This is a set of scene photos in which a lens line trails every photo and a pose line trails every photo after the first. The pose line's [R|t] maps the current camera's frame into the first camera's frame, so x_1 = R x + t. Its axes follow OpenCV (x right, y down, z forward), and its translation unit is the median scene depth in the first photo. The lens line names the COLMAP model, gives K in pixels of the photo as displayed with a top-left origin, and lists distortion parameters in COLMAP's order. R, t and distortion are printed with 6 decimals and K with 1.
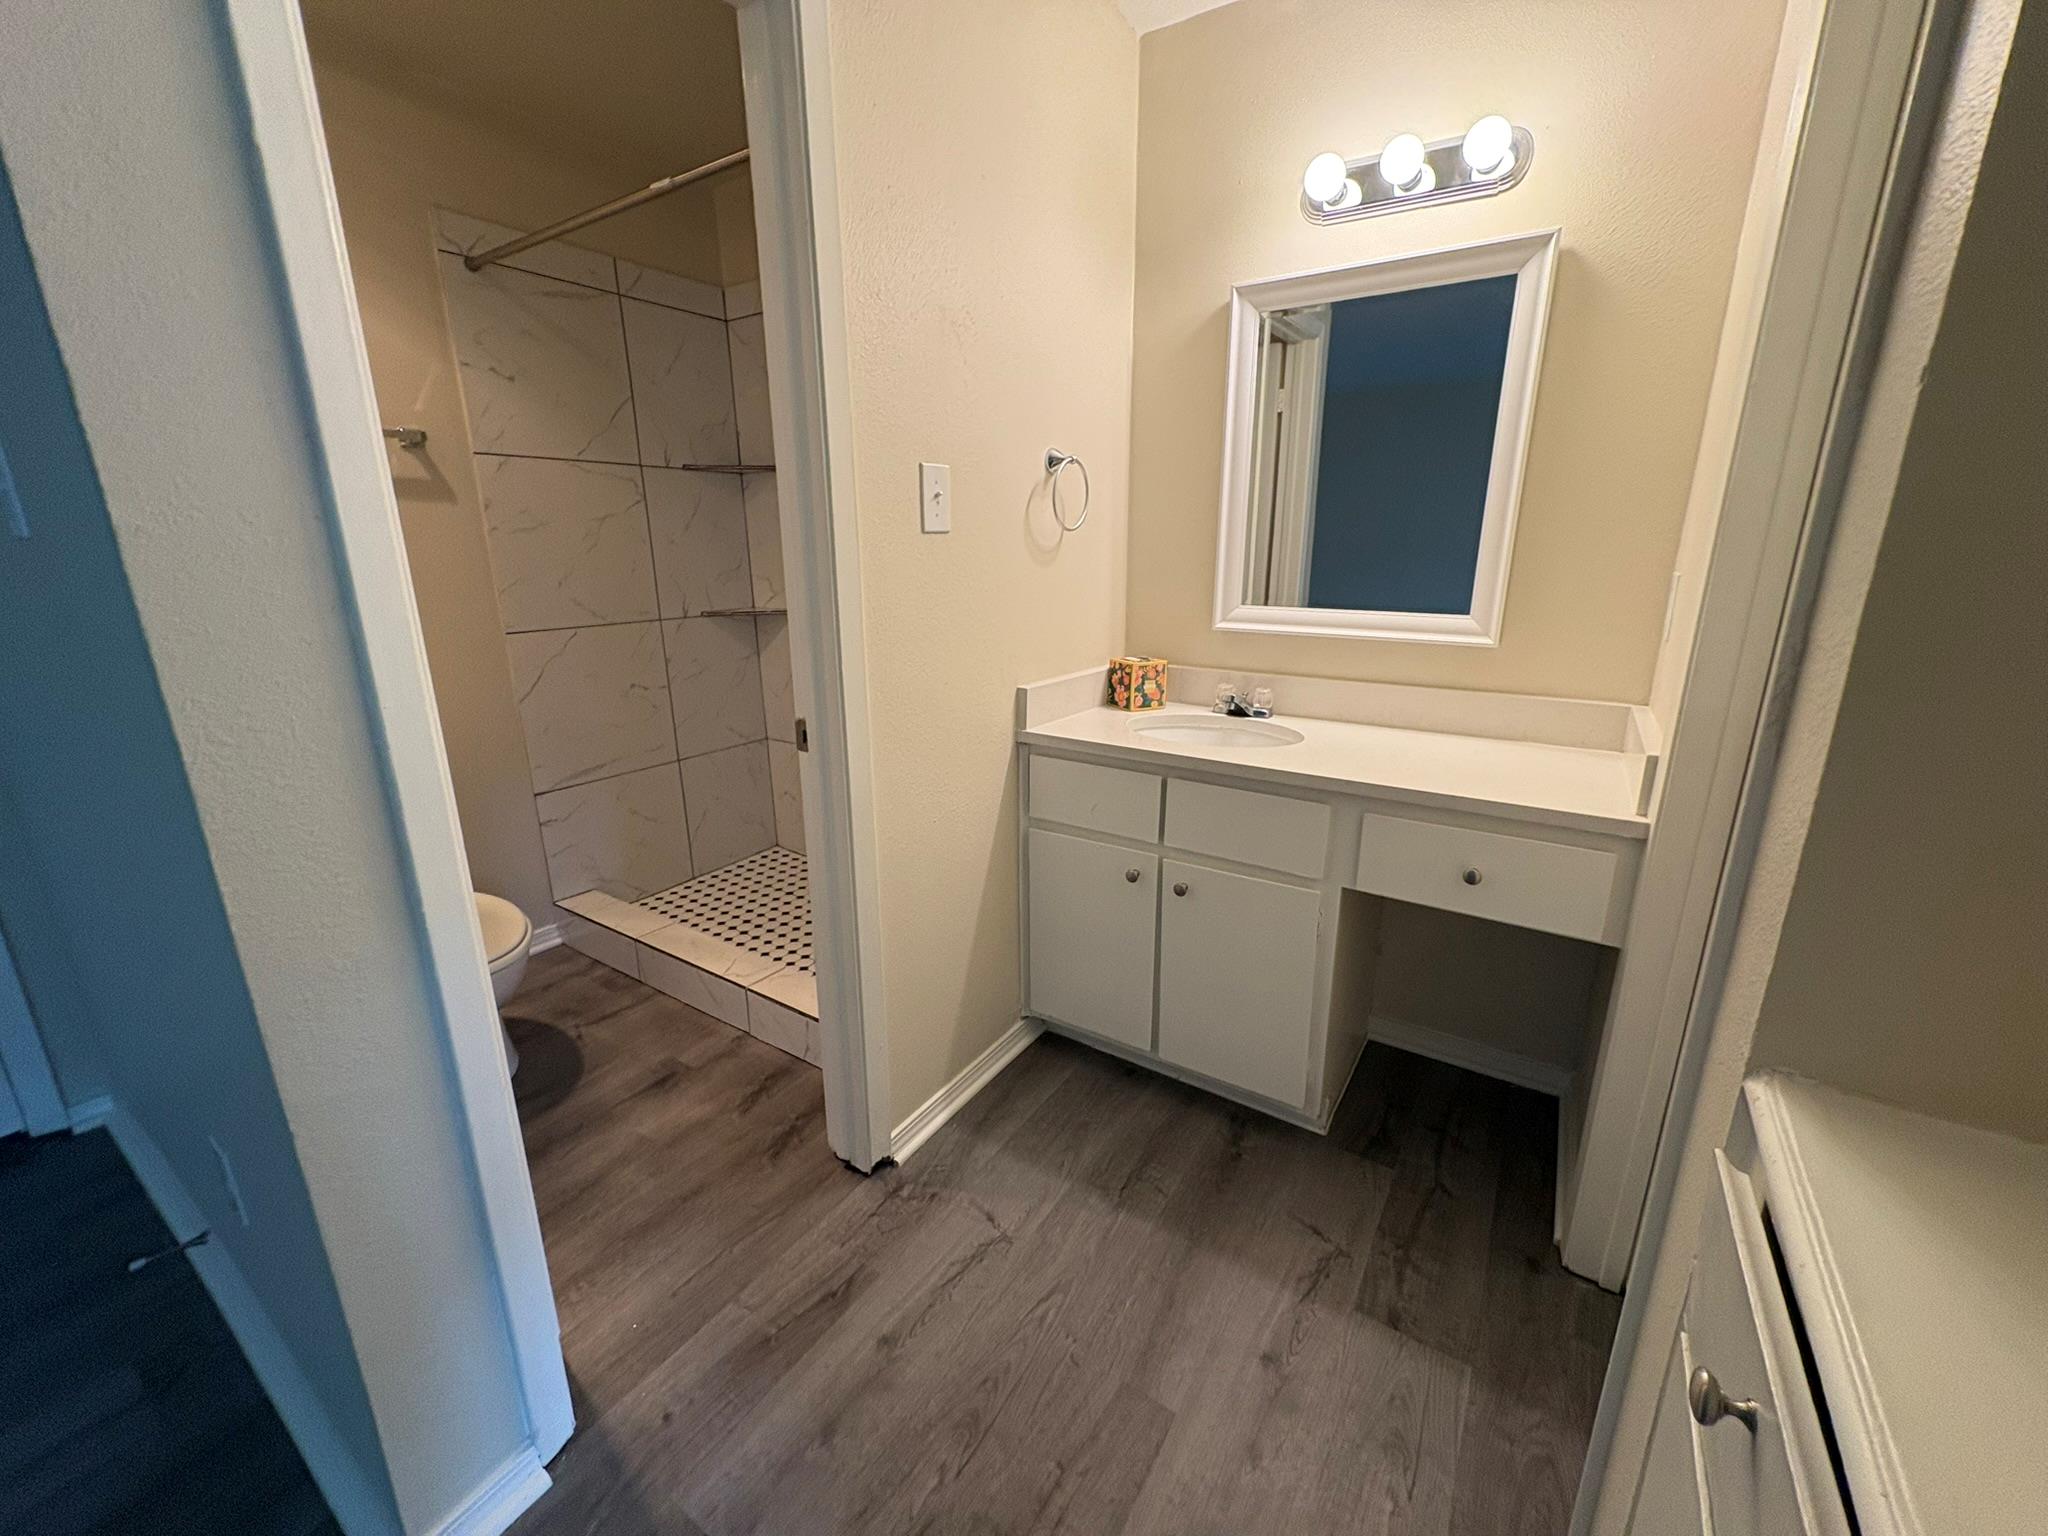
lens RADIAL K [[817.5, 0, 1028.1], [0, 817.5, 774.2], [0, 0, 1]] dist [0.000654, 0.000171]
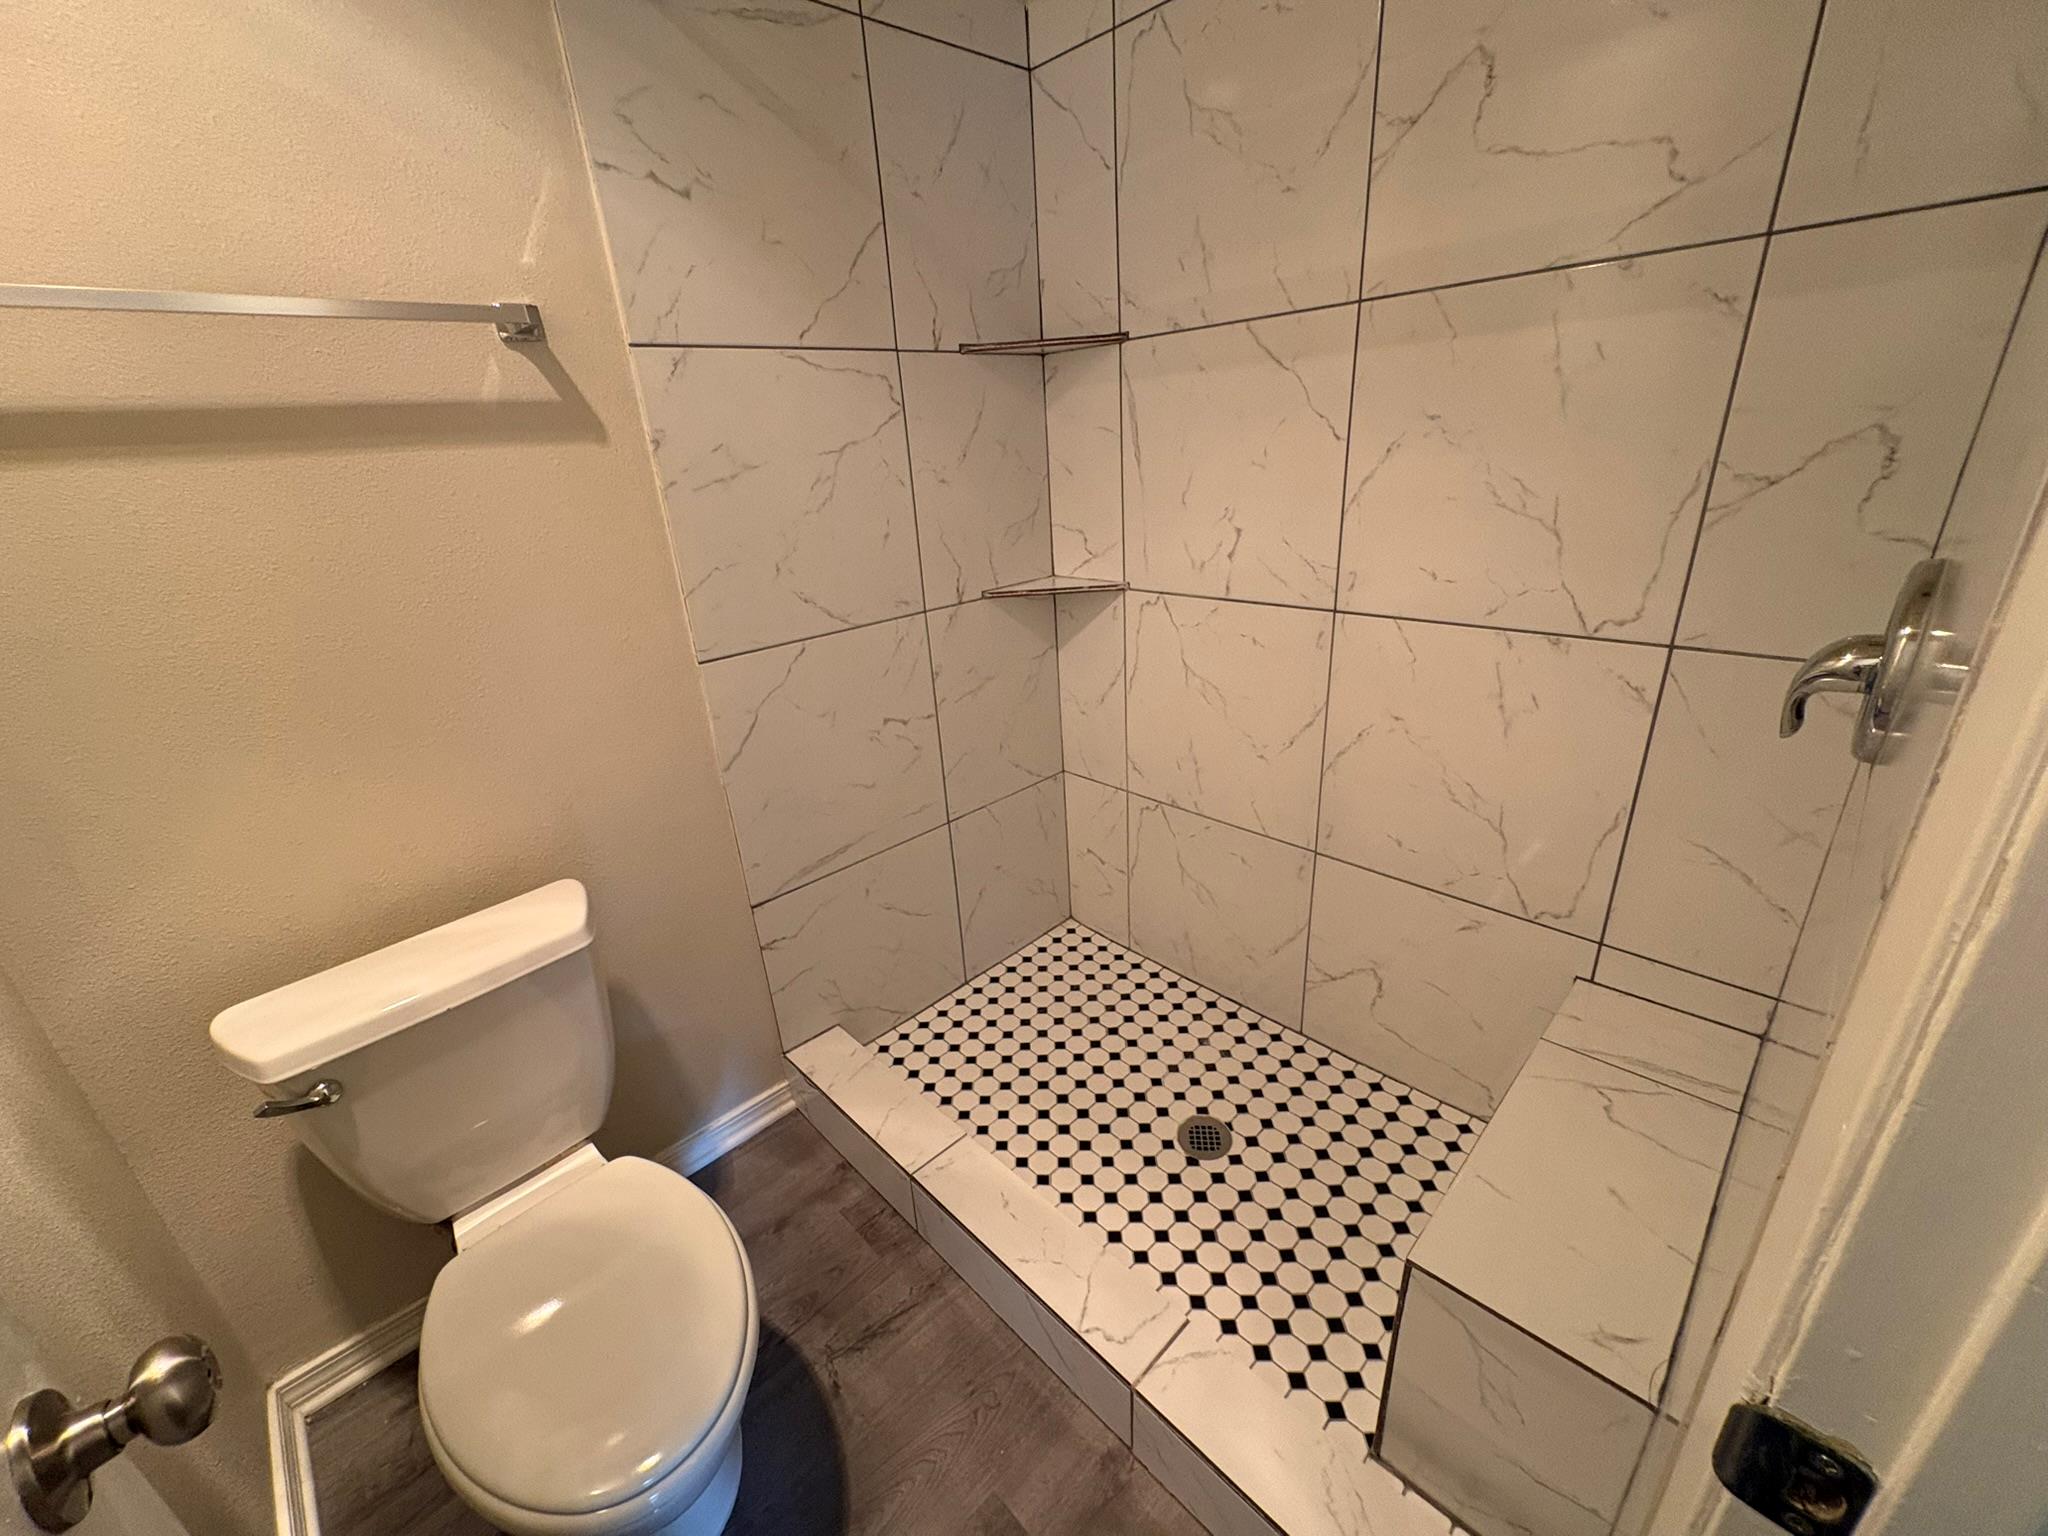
lens RADIAL K [[815.7, 0, 1024.0], [0, 815.7, 768.0], [0, 0, 1]] dist [0.002295, -0.000009]
pose [[0.975204, 0.024910, -0.219901, -0.238690], [-0.001074, 0.994166, 0.107858, -0.138295], [0.221304, -0.104948, 0.969541, 0.406165]]
